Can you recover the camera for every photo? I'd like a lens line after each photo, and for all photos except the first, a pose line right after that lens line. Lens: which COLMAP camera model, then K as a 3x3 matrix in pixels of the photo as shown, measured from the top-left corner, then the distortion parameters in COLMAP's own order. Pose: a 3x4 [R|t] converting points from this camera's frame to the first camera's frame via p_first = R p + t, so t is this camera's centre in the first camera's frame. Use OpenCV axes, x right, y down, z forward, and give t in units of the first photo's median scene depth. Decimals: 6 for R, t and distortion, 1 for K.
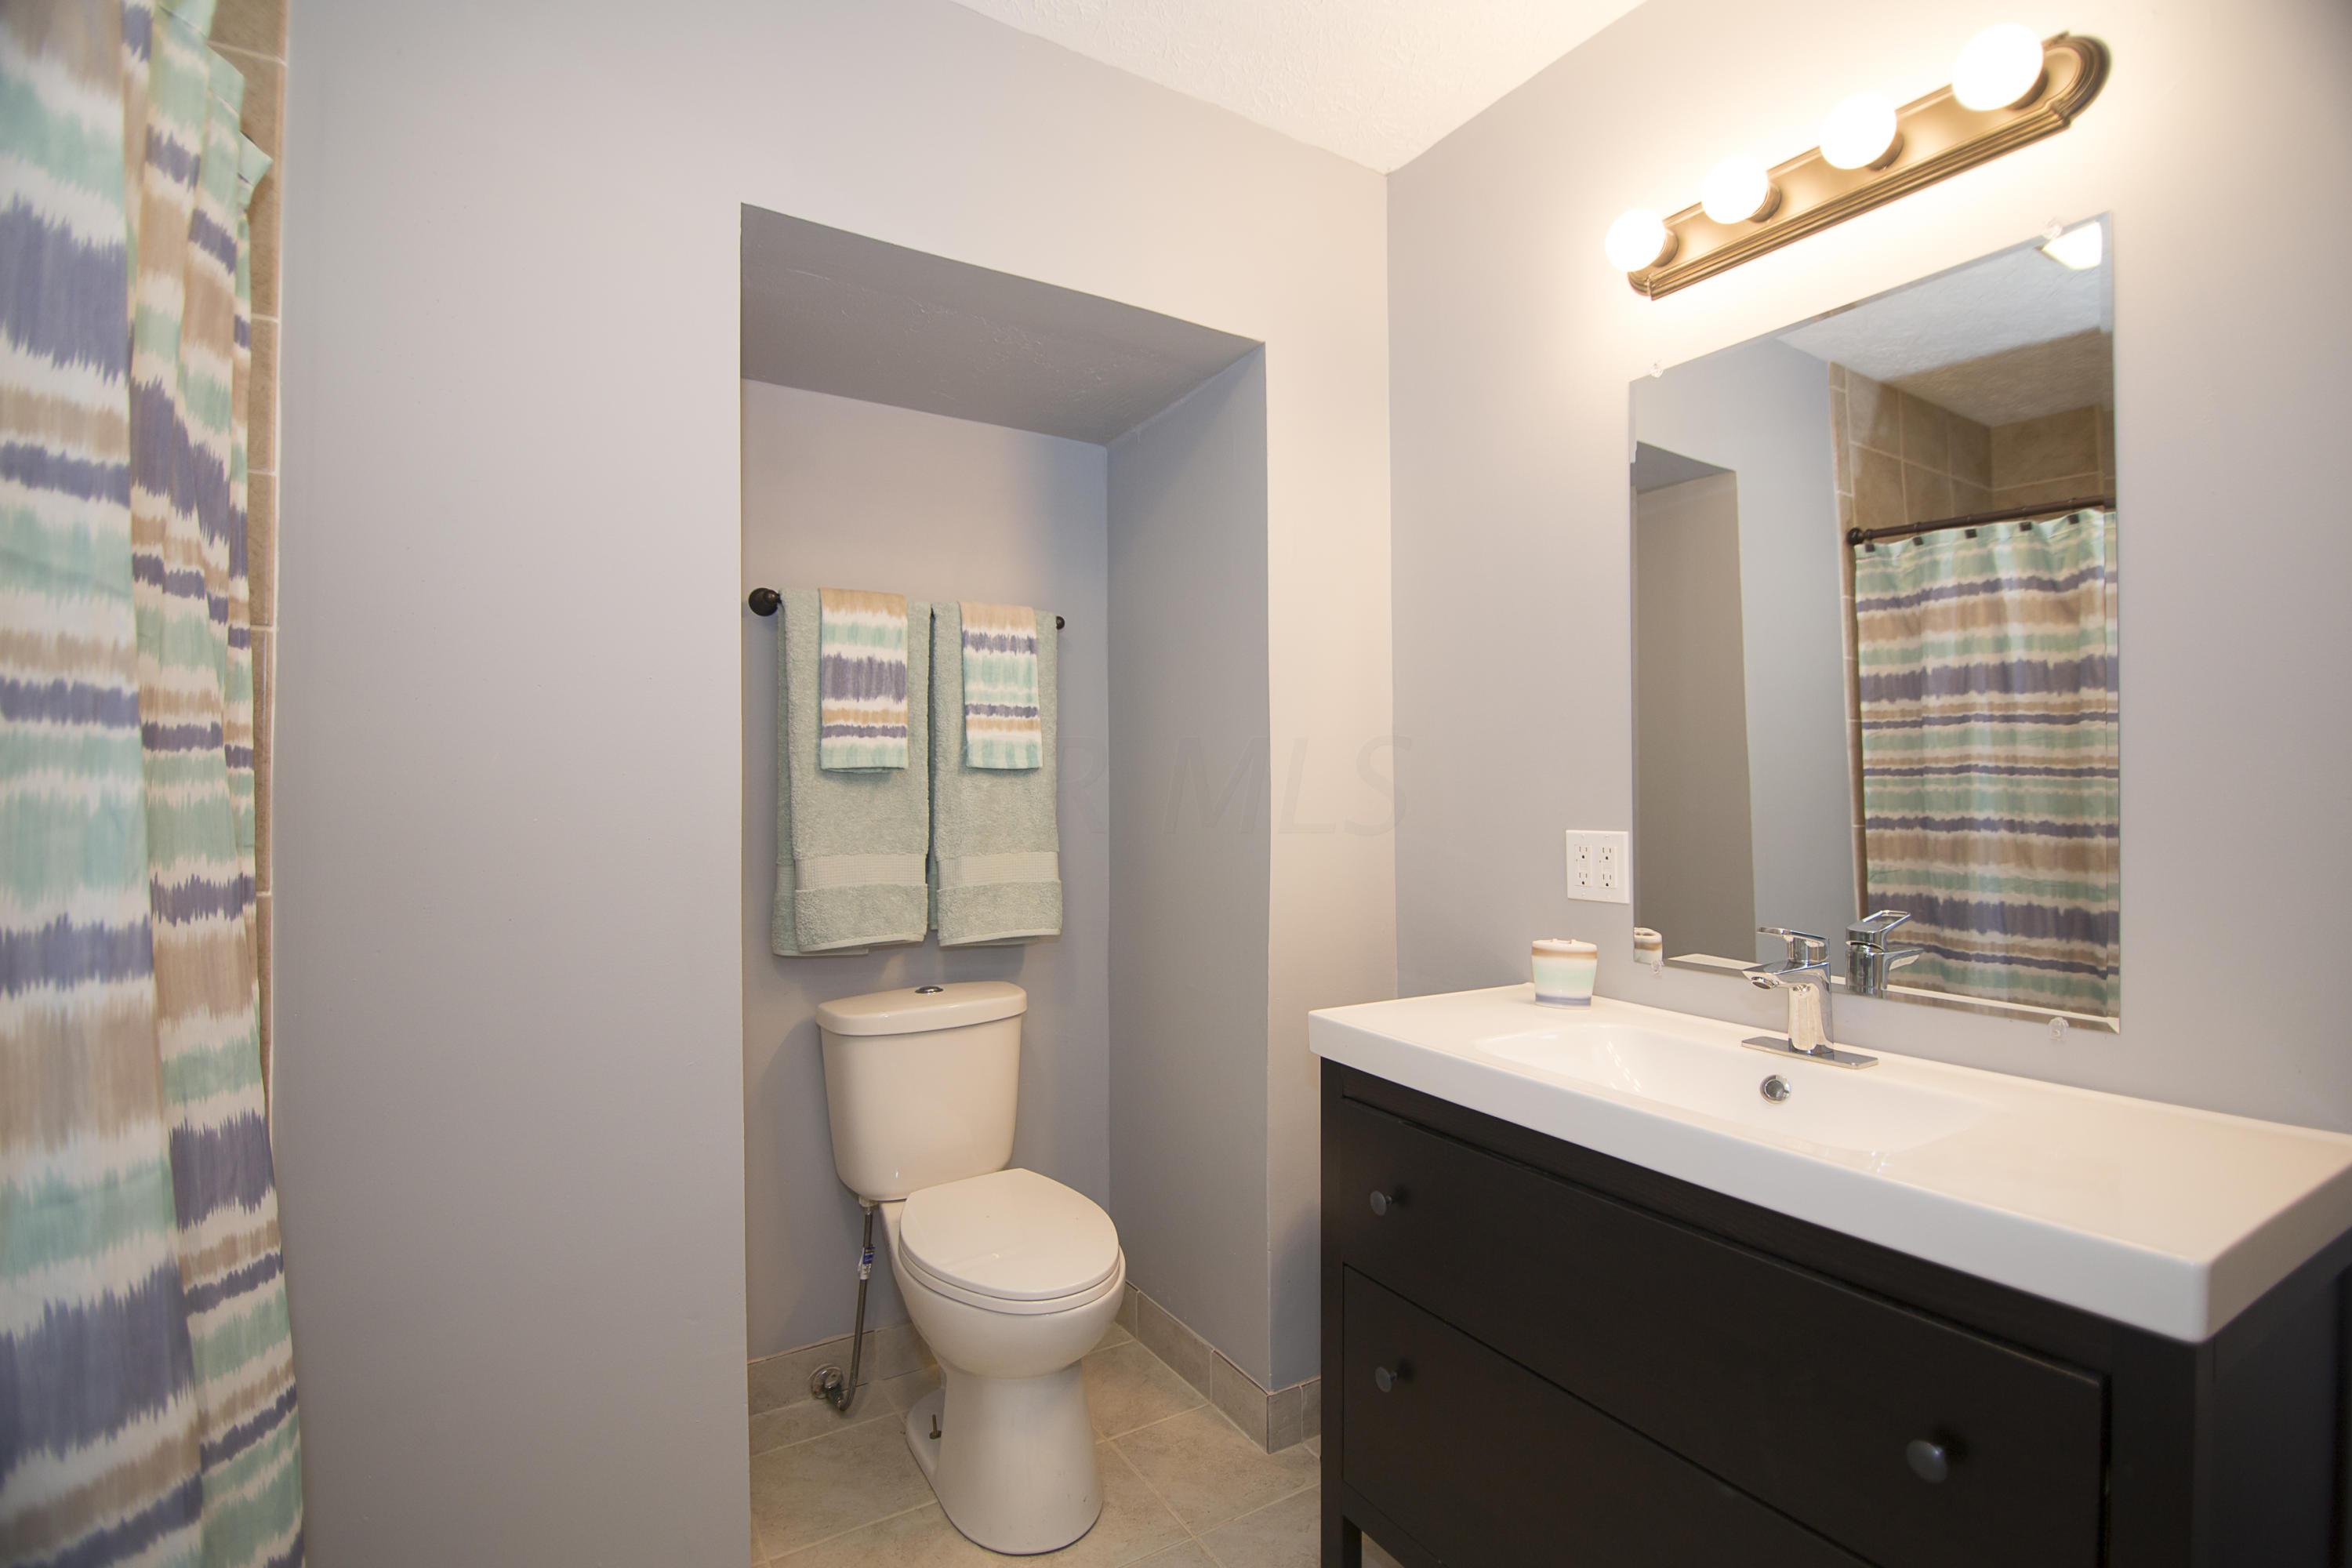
lens RADIAL K [[1072.0, 0, 1180.3], [0, 1072.0, 786.7], [0, 0, 1]] dist [0.000772, -0.011218]
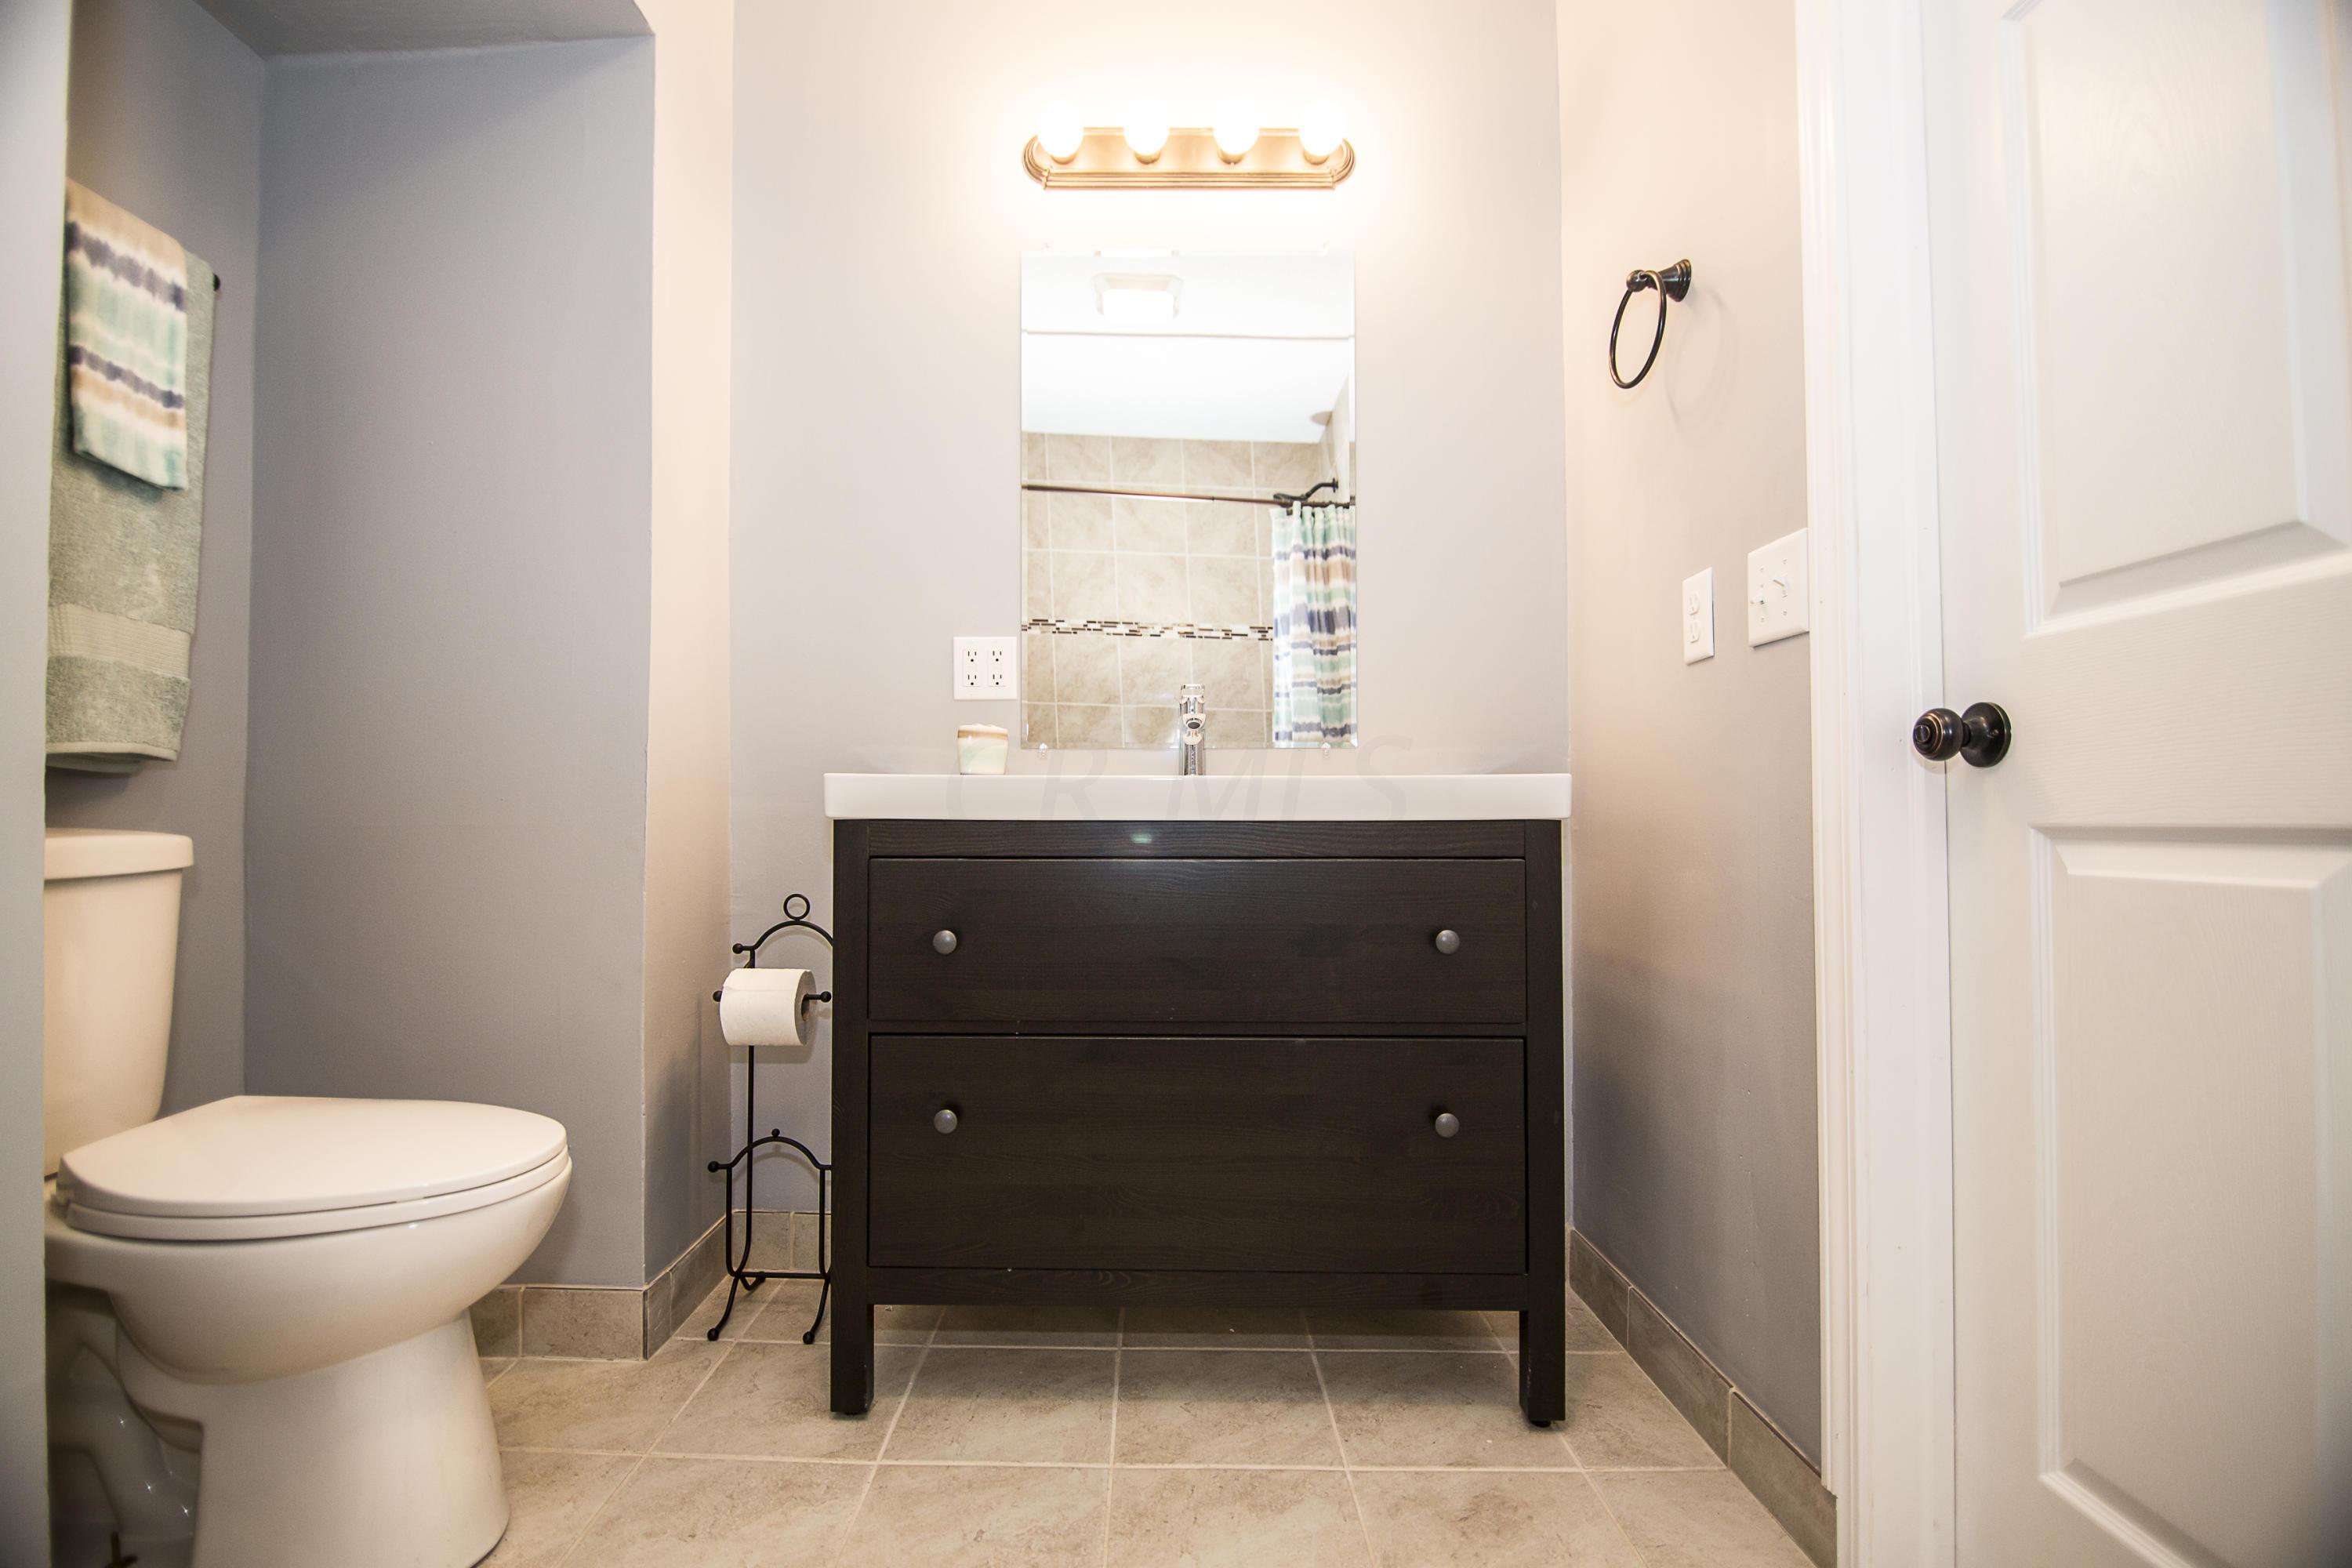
lens RADIAL K [[1072.0, 0, 1180.3], [0, 1072.0, 786.7], [0, 0, 1]] dist [0.000772, -0.011218]
pose [[0.531473, 0.013598, 0.846966, -0.357882], [0.002495, 0.999842, -0.017619, 0.172885], [-0.847072, 0.011477, 0.531355, 0.182893]]
